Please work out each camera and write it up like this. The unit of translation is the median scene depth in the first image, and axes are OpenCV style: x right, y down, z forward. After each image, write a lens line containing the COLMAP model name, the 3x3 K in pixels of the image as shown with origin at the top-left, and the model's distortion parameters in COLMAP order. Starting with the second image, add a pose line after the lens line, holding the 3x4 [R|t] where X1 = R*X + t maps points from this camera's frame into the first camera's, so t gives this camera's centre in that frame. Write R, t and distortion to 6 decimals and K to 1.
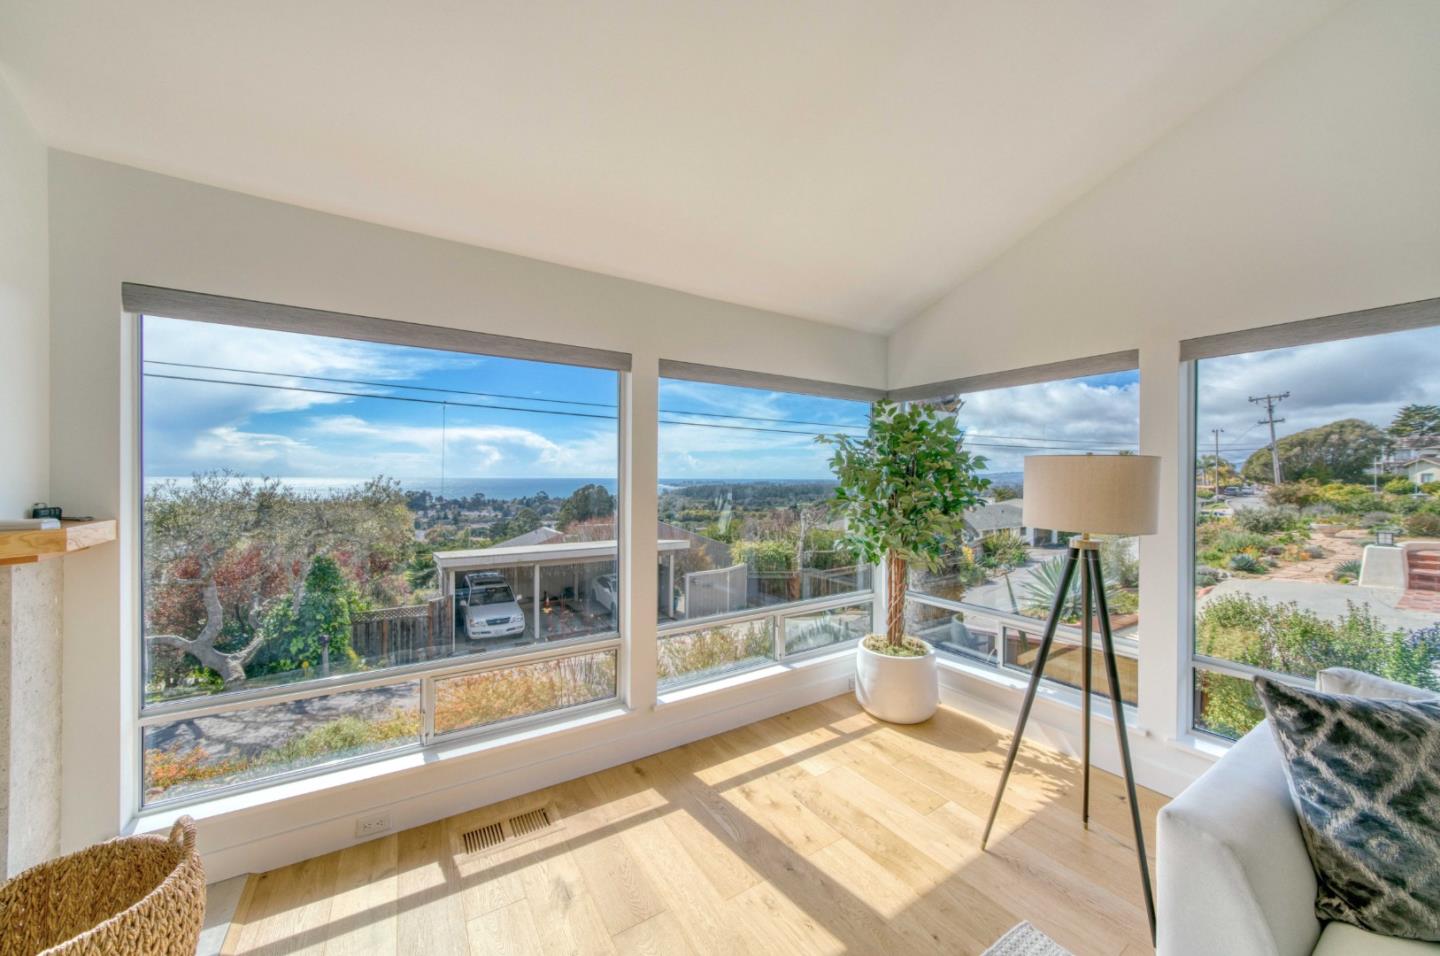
lens RADIAL K [[525.3, 0, 721.2], [0, 525.3, 470.9], [0, 0, 1]] dist [-0.015035, 0.000317]
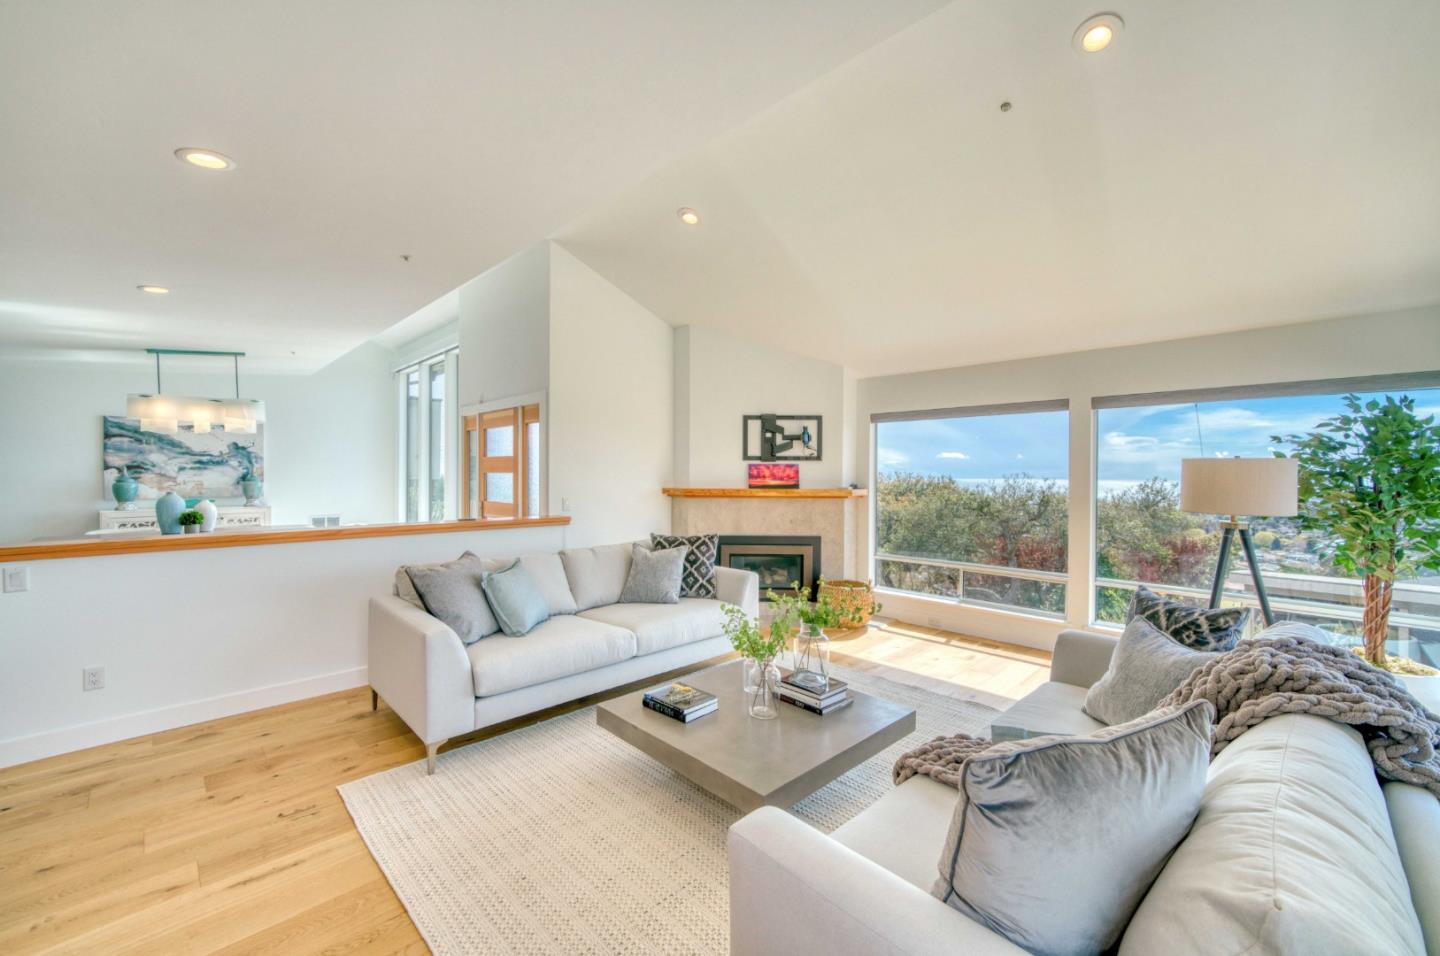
lens RADIAL K [[562.7, 0, 721.9], [0, 562.7, 477.4], [0, 0, 1]] dist [-0.001842, -0.000157]
pose [[0.207248, -0.001383, -0.978287, 1.658316], [0.007427, 0.999972, 0.000160, 0.009569], [0.978260, -0.007299, 0.207253, -0.501823]]
